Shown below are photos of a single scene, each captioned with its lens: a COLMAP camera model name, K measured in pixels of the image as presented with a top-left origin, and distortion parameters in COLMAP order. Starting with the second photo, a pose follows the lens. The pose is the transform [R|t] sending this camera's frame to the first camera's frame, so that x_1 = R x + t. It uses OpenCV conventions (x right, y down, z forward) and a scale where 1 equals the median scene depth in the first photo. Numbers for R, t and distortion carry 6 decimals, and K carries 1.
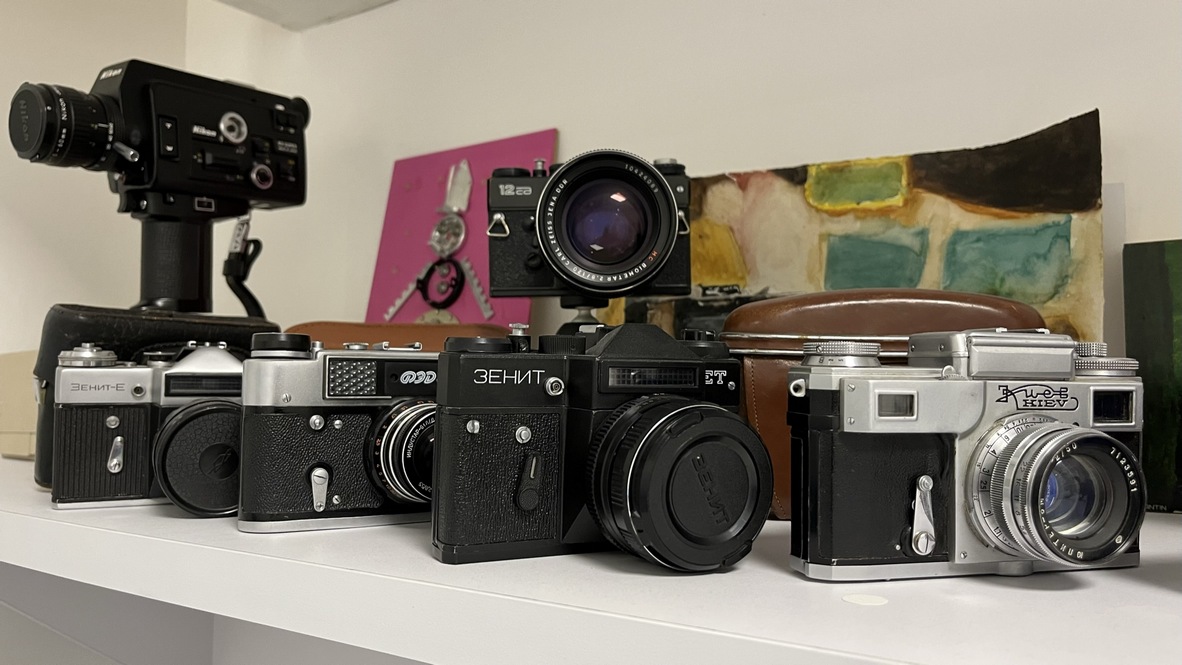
lens RADIAL K [[823.3, 0, 591.0], [0, 823.3, 332.5], [0, 0, 1]] dist [0.003989, 0.000136]
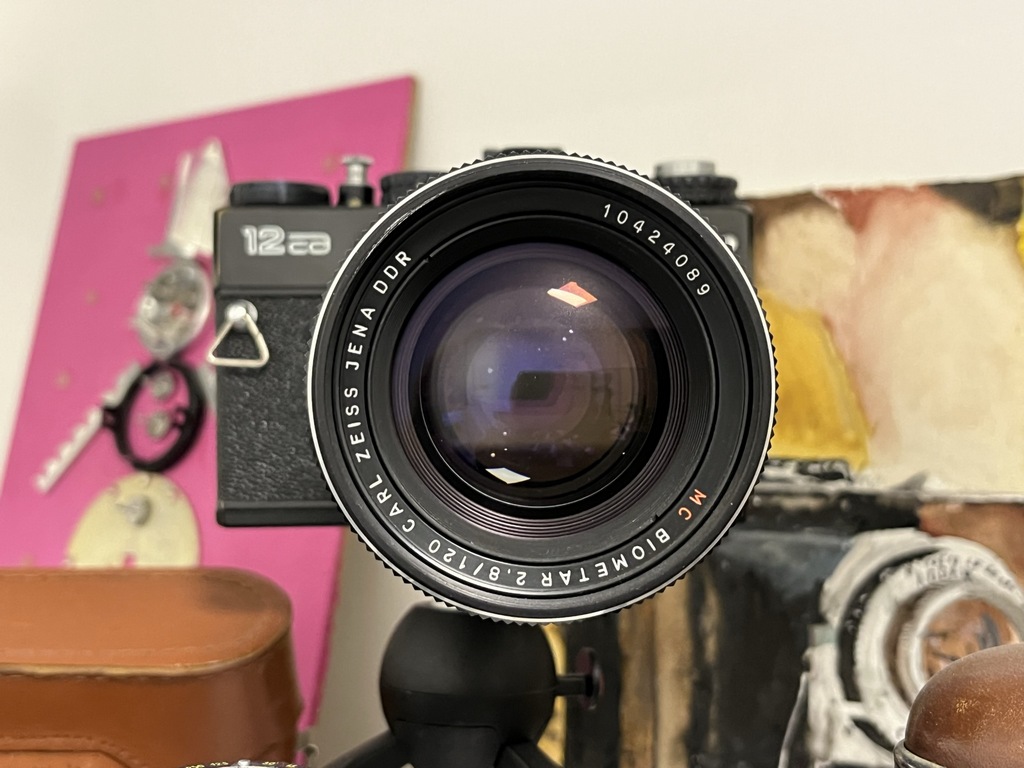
lens RADIAL K [[1325.0, 0, 512.0], [0, 1325.0, 384.0], [0, 0, 1]] dist [-0.014899, -0.050161]
pose [[0.999835, 0.007902, 0.016338, 0.000555], [-0.007709, 0.999900, -0.011862, -0.087859], [-0.016430, 0.011734, 0.999796, 0.343532]]
